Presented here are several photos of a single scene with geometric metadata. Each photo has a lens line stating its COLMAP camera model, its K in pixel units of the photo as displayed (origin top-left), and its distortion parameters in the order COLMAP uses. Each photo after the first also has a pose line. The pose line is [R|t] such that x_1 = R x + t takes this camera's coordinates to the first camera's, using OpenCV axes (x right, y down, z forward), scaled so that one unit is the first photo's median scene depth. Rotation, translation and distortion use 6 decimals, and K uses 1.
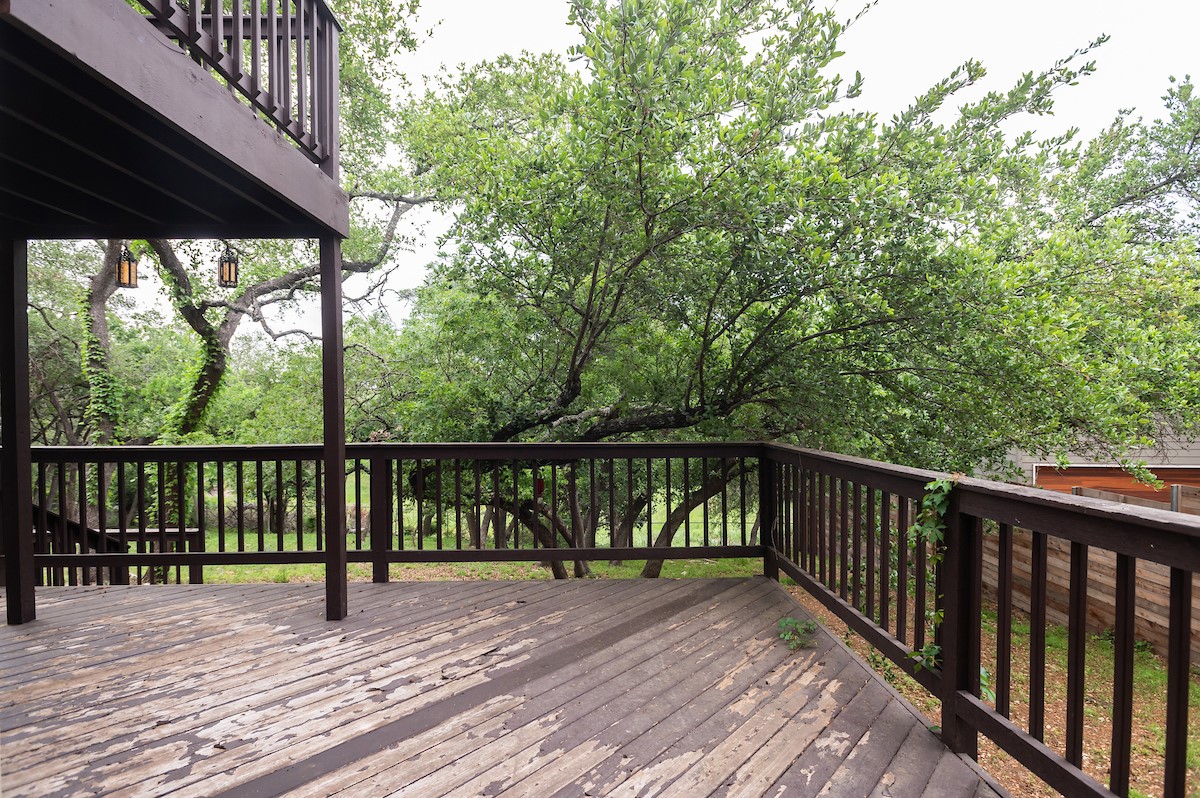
lens RADIAL K [[572.8, 0, 610.9], [0, 572.8, 399.4], [0, 0, 1]] dist [-0.012582, 0.000442]
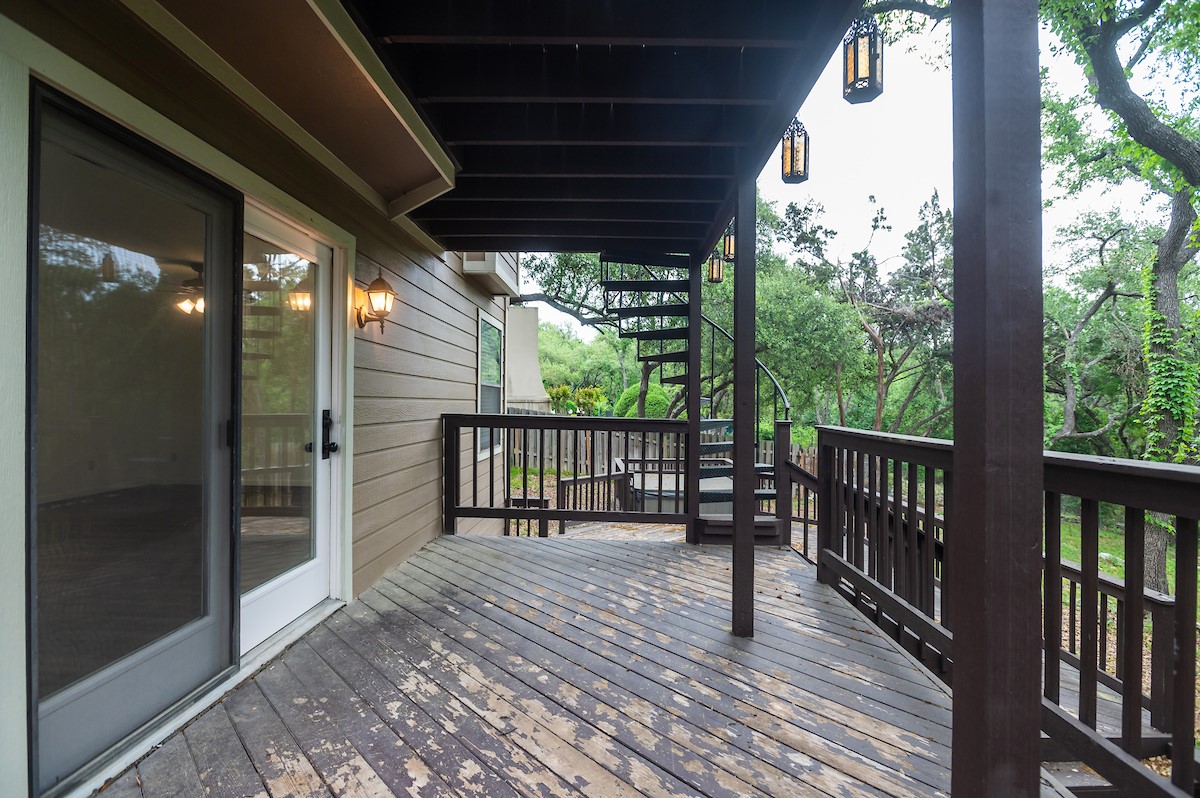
lens RADIAL K [[572.8, 0, 610.9], [0, 572.8, 399.4], [0, 0, 1]] dist [-0.012582, 0.000442]
pose [[-0.052262, 0.009036, -0.998593, -0.091295], [-0.016073, 0.999822, 0.009889, 0.021264], [0.998504, 0.016568, -0.052107, 0.380360]]
